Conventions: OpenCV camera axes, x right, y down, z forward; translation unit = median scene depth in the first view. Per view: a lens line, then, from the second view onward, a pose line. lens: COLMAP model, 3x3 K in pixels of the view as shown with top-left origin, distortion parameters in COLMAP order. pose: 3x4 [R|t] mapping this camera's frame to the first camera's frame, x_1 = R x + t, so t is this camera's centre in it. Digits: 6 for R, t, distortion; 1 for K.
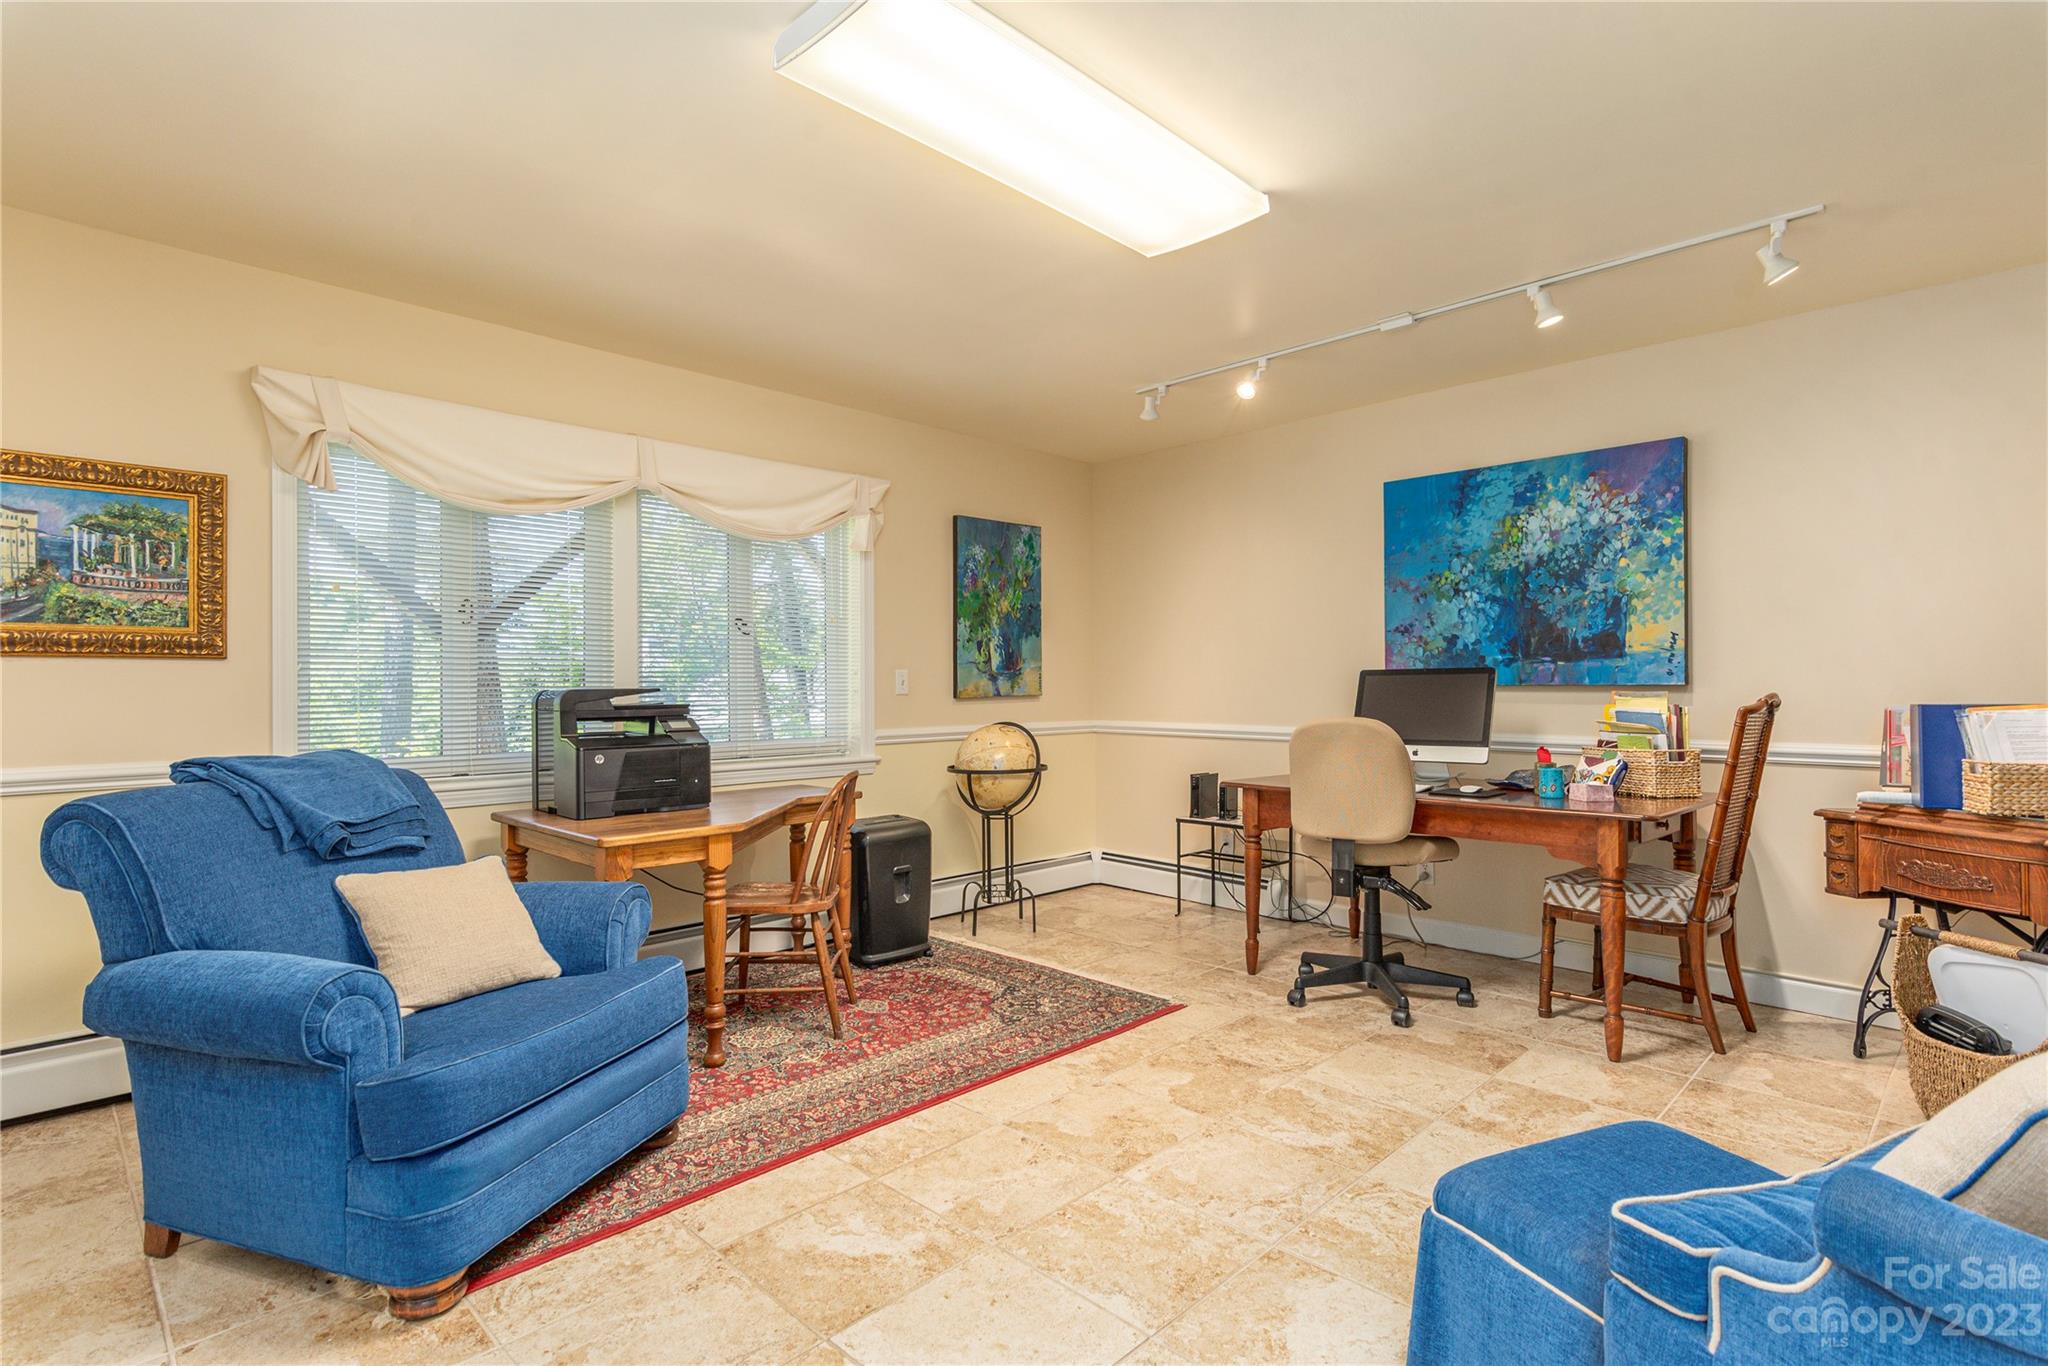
lens RADIAL K [[1008.3, 0, 1022.6], [0, 1008.3, 683.4], [0, 0, 1]] dist [0.016917, 0.000365]
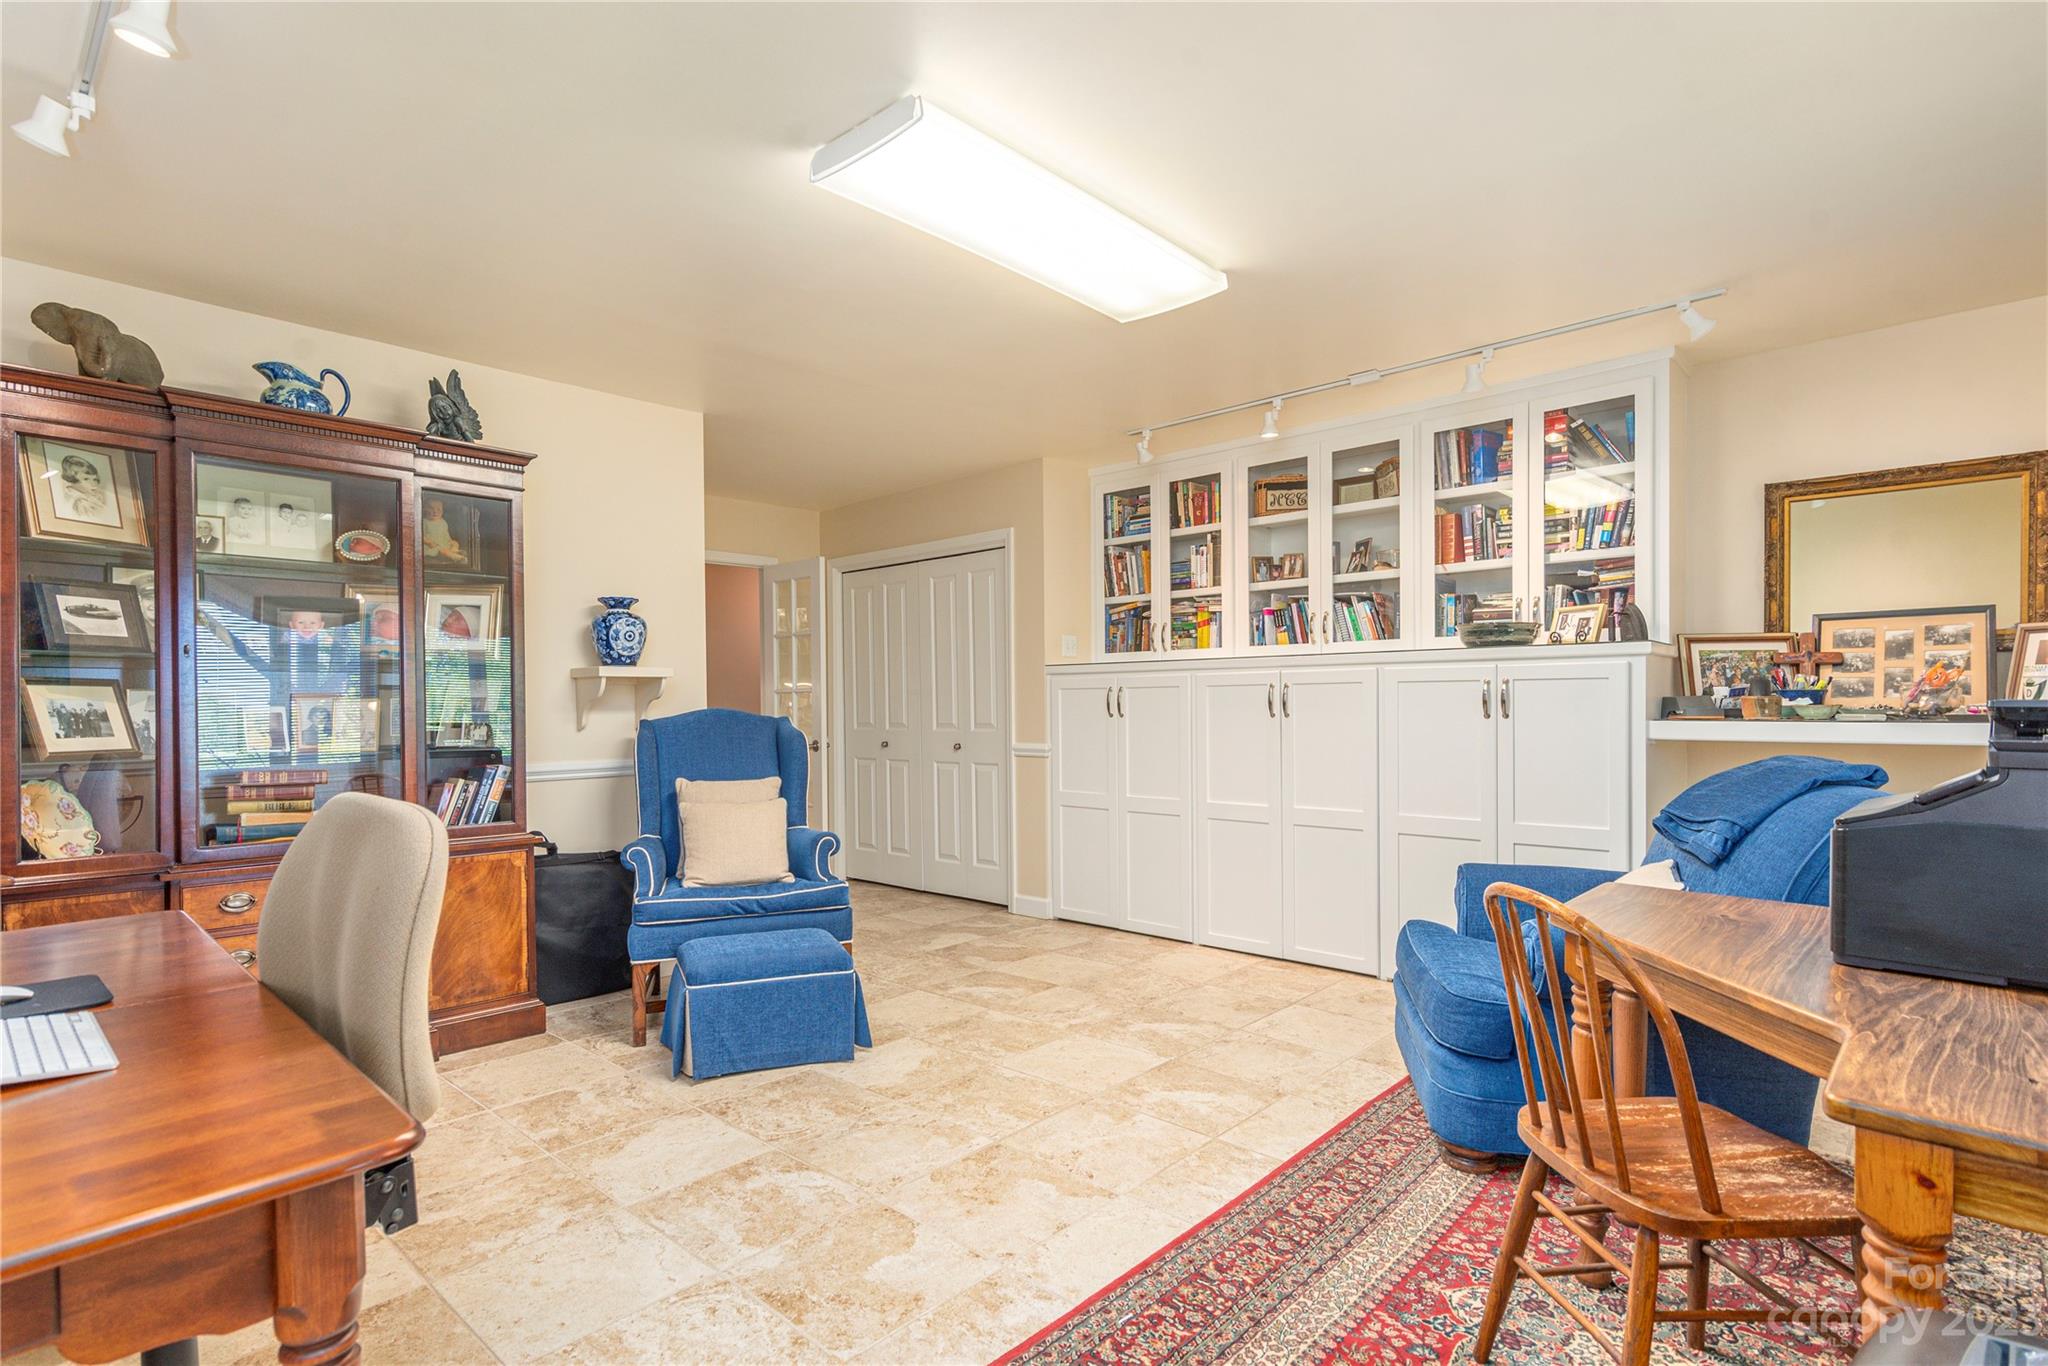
lens RADIAL K [[1008.3, 0, 1022.6], [0, 1008.3, 683.4], [0, 0, 1]] dist [0.016917, 0.000365]
pose [[-0.998951, 0.009269, -0.044838, 0.101196], [0.009843, 0.999872, -0.012595, -0.003481], [0.044716, -0.013023, -0.998915, 1.901219]]
